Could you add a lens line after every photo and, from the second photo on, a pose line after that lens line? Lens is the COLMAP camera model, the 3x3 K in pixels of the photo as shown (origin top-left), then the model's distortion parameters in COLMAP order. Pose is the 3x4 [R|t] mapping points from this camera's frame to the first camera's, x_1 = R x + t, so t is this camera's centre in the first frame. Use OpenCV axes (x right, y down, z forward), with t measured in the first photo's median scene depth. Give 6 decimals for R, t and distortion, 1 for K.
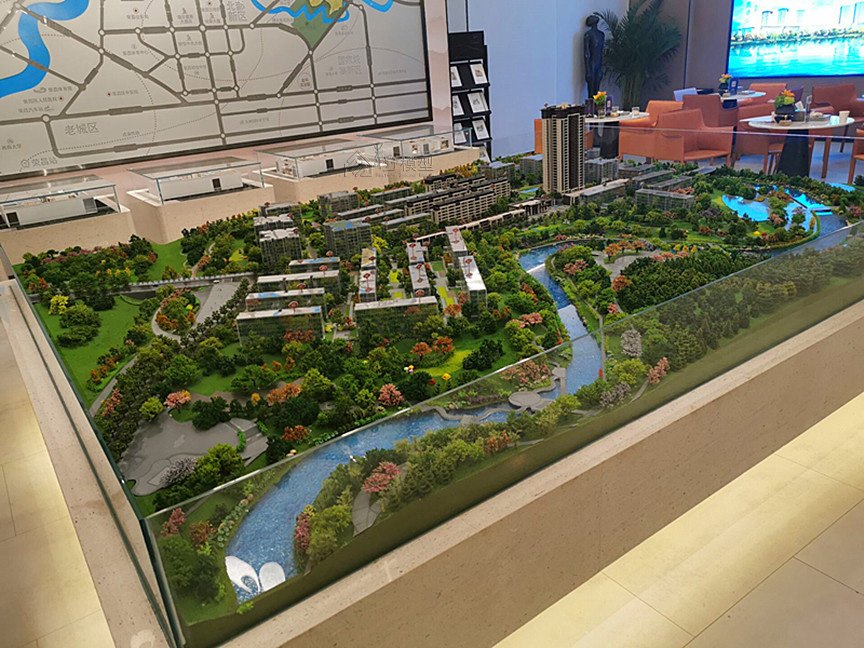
lens RADIAL K [[661.1, 0, 428.6], [0, 661.1, 326.8], [0, 0, 1]] dist [0.060895, -0.061848]
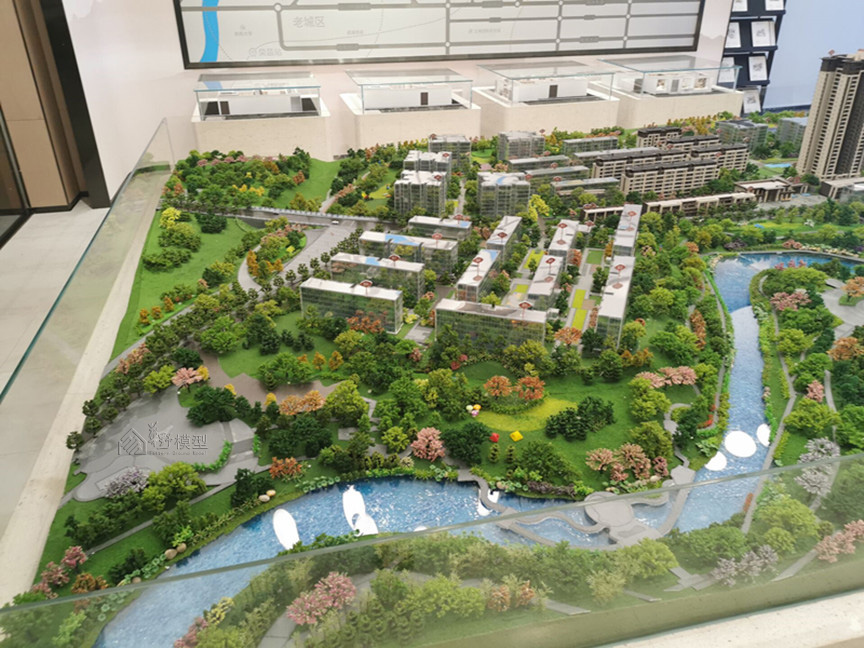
lens RADIAL K [[661.1, 0, 428.6], [0, 661.1, 326.8], [0, 0, 1]] dist [0.060895, -0.061848]
pose [[0.922422, 0.240326, -0.302293, 0.069073], [-0.203596, 0.967783, 0.148140, -0.068518], [0.328156, -0.075102, 0.941633, 0.160505]]
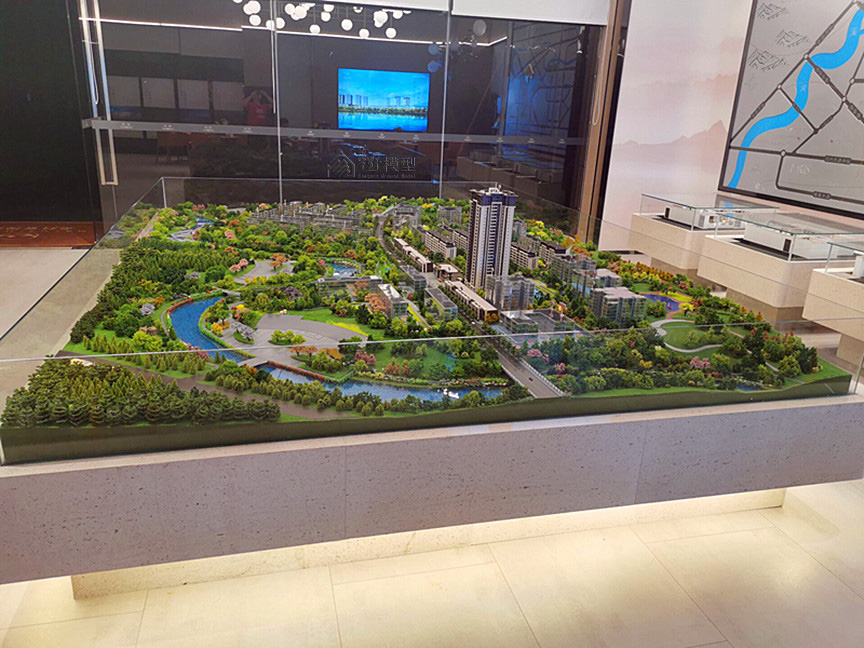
lens RADIAL K [[661.1, 0, 428.6], [0, 661.1, 326.8], [0, 0, 1]] dist [0.060895, -0.061848]
pose [[-0.366801, 0.356090, -0.859452, 1.077234], [-0.368507, 0.792659, 0.485689, -0.606219], [0.854201, 0.494865, -0.159526, 1.213342]]
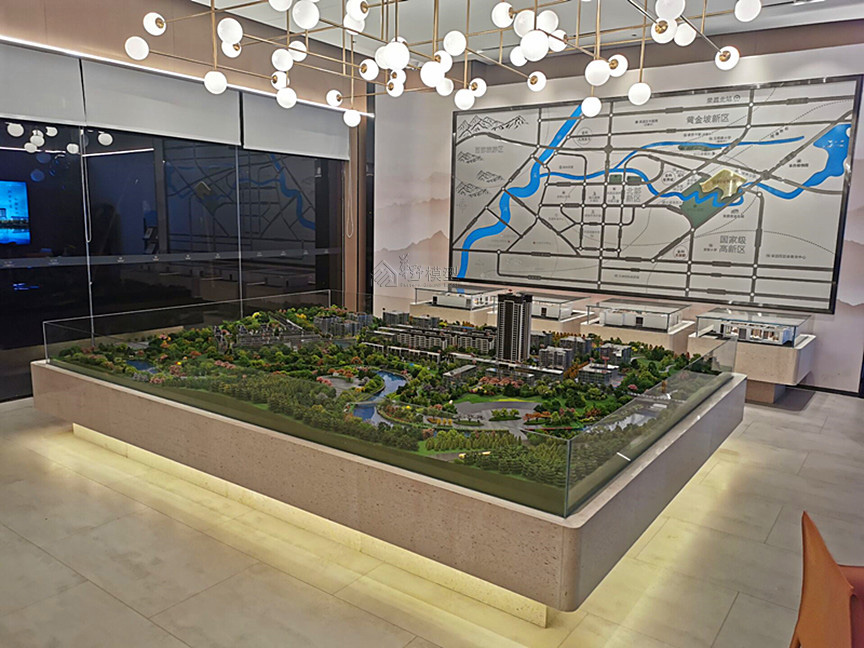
lens RADIAL K [[661.1, 0, 428.6], [0, 661.1, 326.8], [0, 0, 1]] dist [0.060895, -0.061848]
pose [[0.315184, 0.238899, -0.918470, 1.355777], [-0.401915, 0.910325, 0.098858, -0.349575], [0.859723, 0.337988, 0.382936, 0.435897]]
